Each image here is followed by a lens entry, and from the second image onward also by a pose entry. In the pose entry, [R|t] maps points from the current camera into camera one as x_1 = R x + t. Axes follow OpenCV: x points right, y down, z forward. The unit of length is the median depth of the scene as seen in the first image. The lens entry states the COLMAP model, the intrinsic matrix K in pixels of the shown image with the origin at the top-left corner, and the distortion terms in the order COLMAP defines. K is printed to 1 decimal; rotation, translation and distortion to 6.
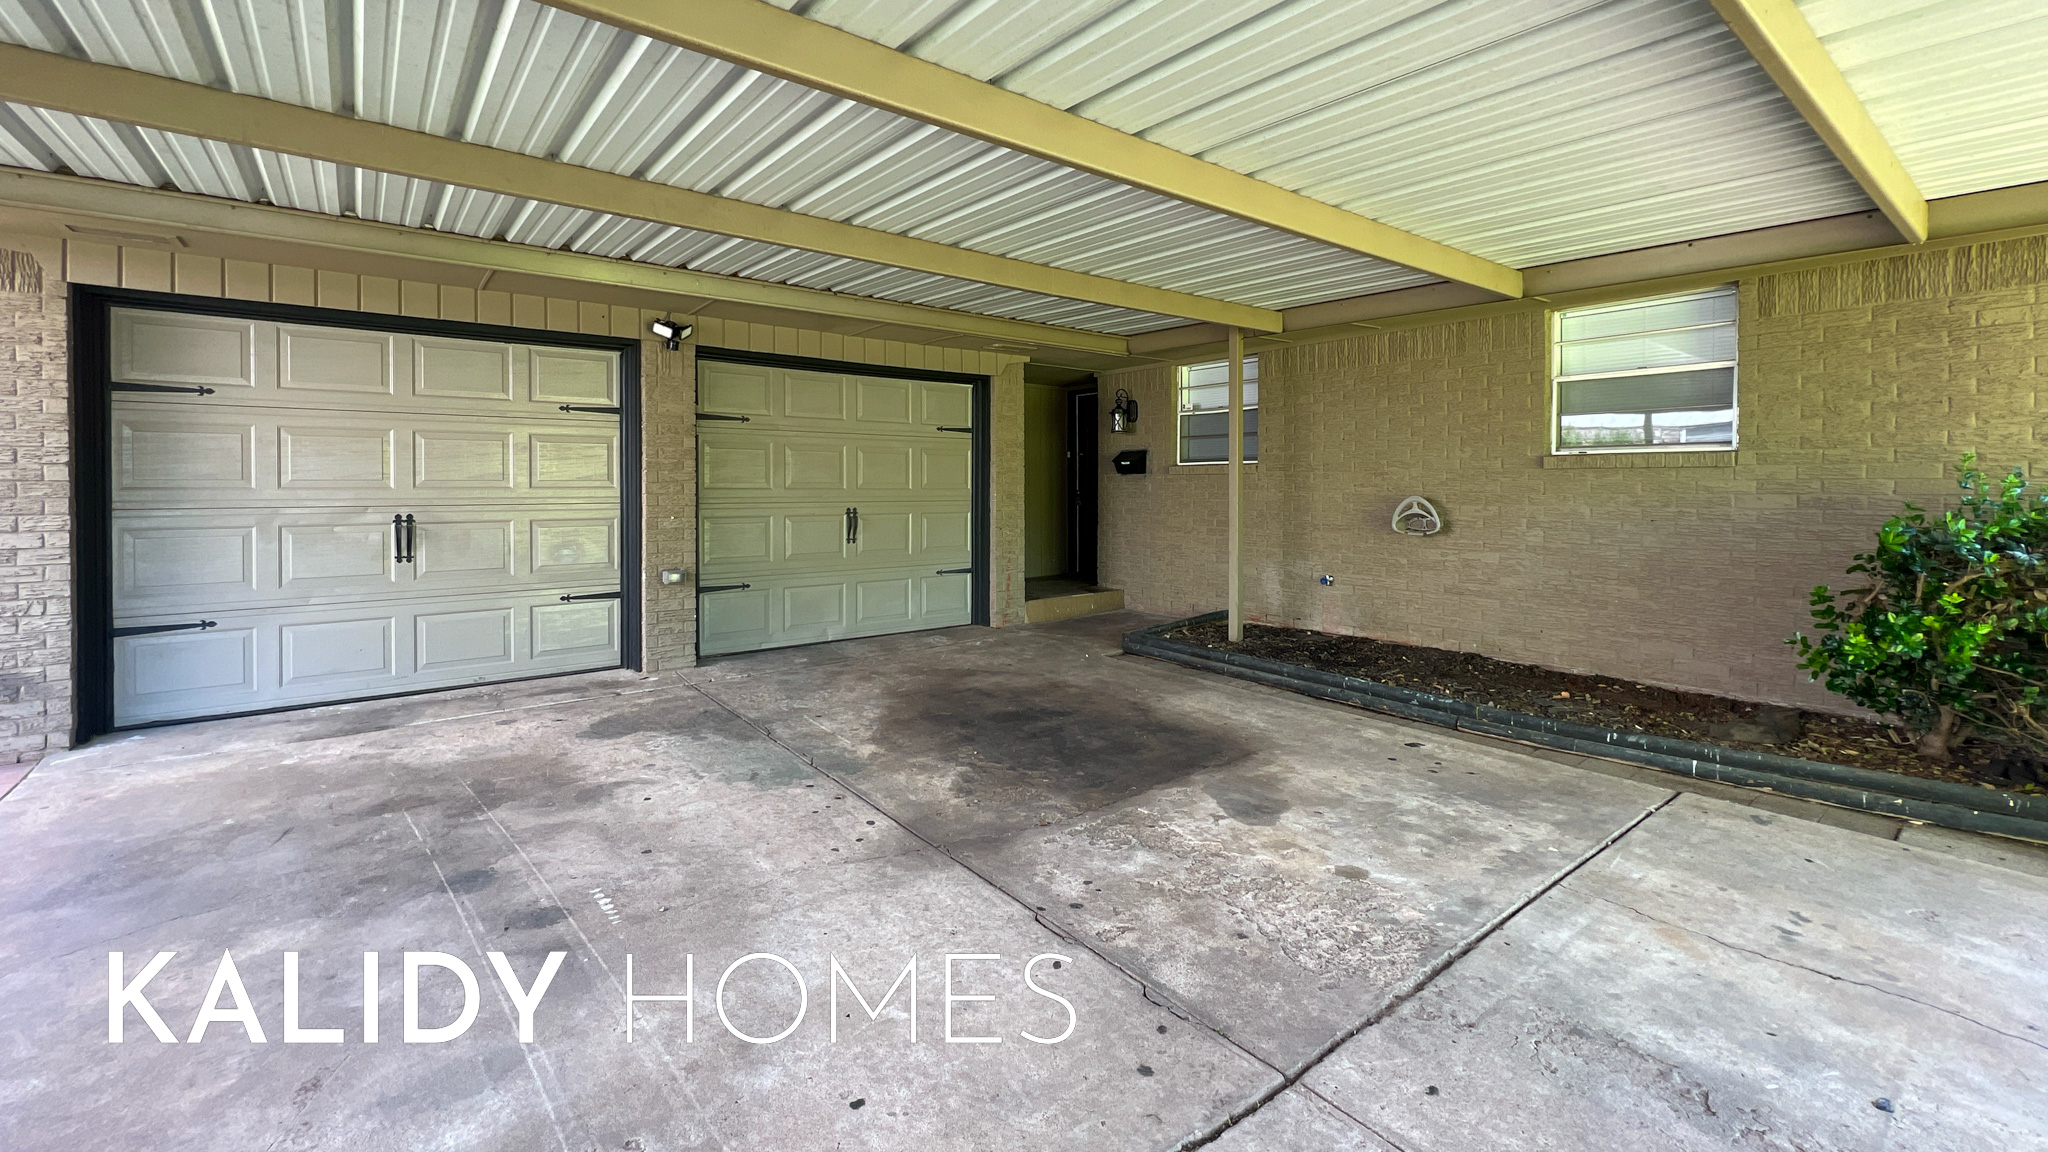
lens RADIAL K [[839.3, 0, 1022.0], [0, 839.3, 574.9], [0, 0, 1]] dist [-0.002141, 0.000035]
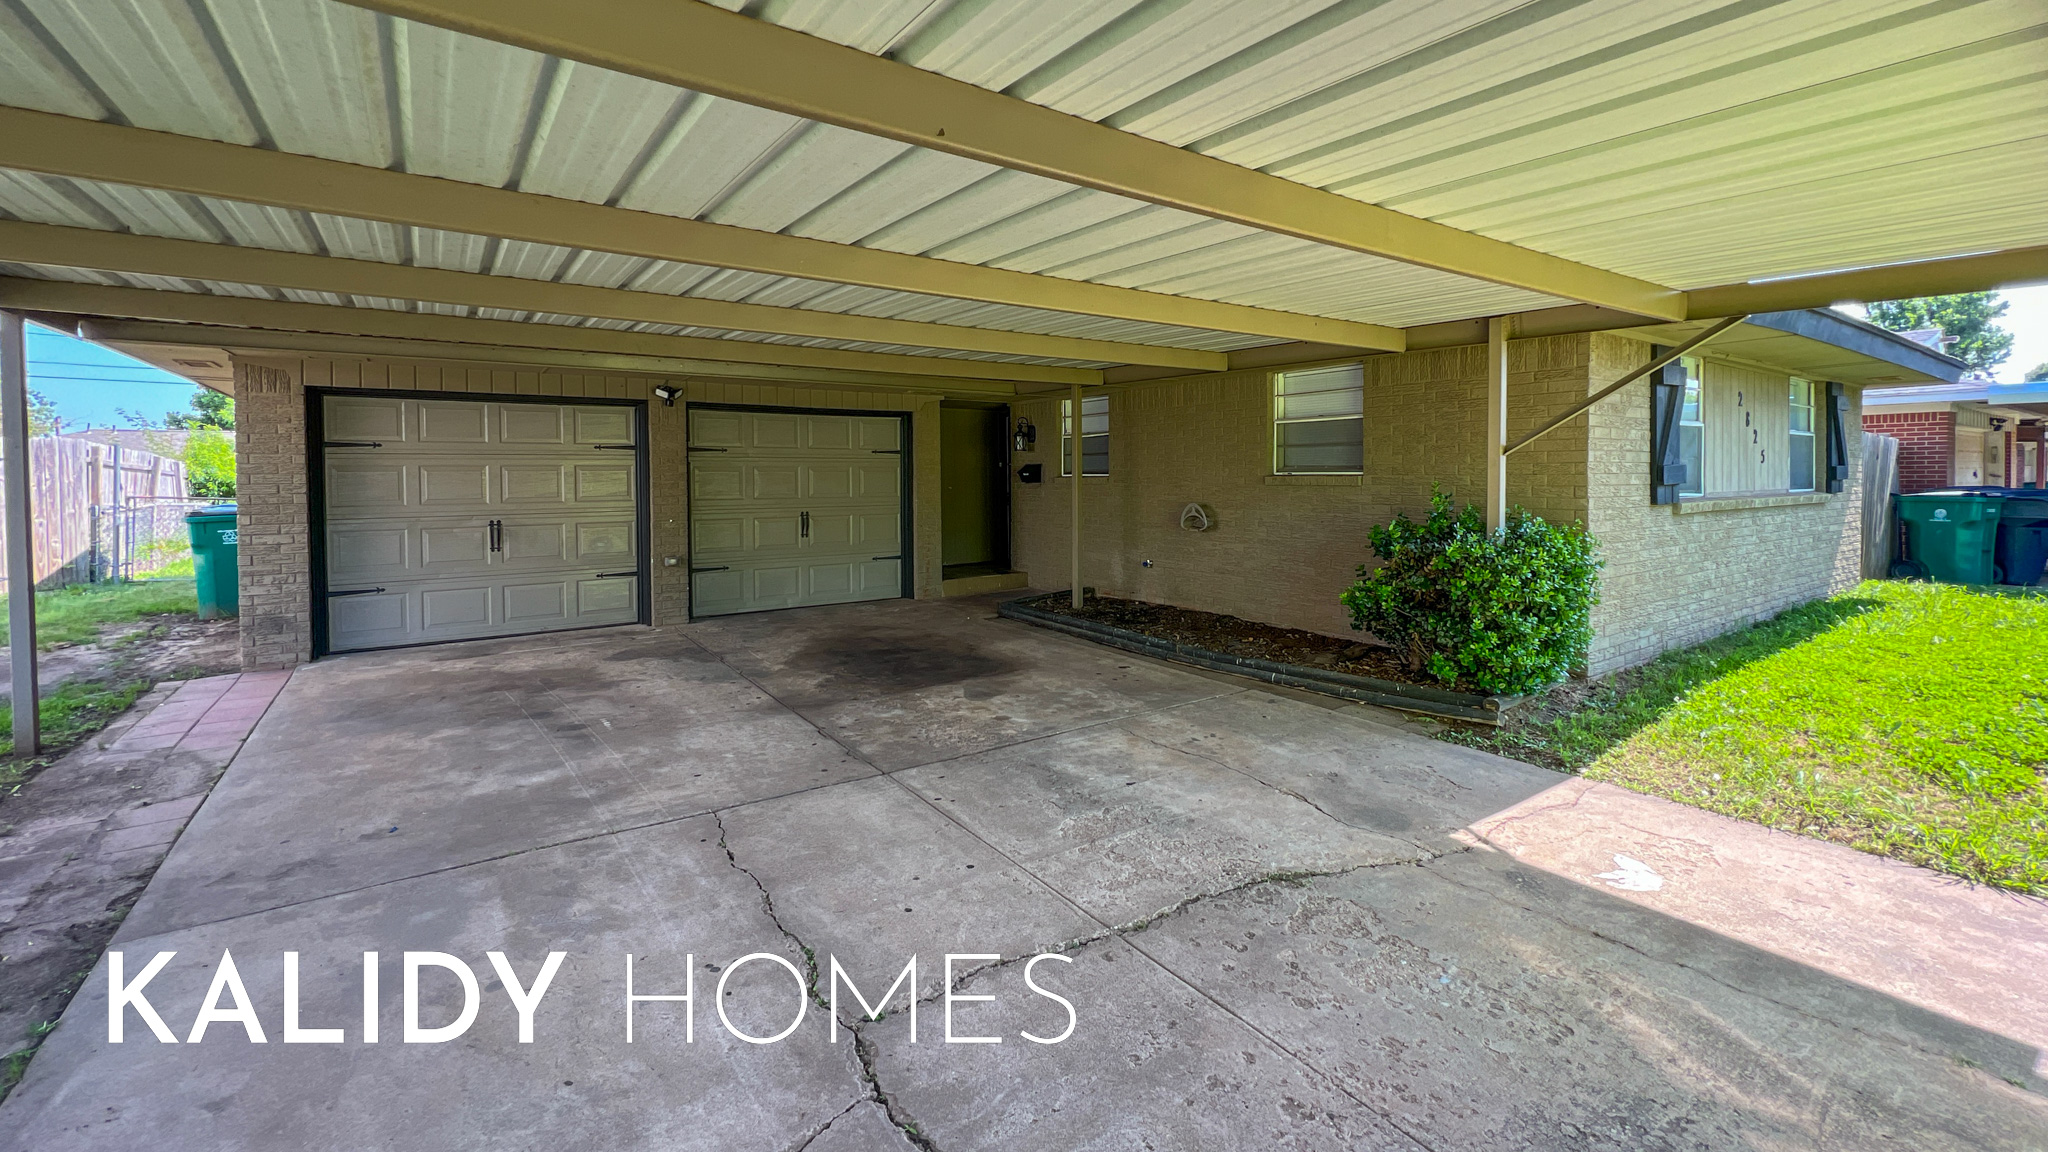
lens RADIAL K [[839.3, 0, 1026.3], [0, 839.3, 583.5], [0, 0, 1]] dist [-0.002141, 0.000035]
pose [[0.998605, 0.000750, -0.052794, 0.310046], [0.000446, 0.999744, 0.022638, 0.009303], [0.052798, -0.022630, 0.998349, -0.476524]]
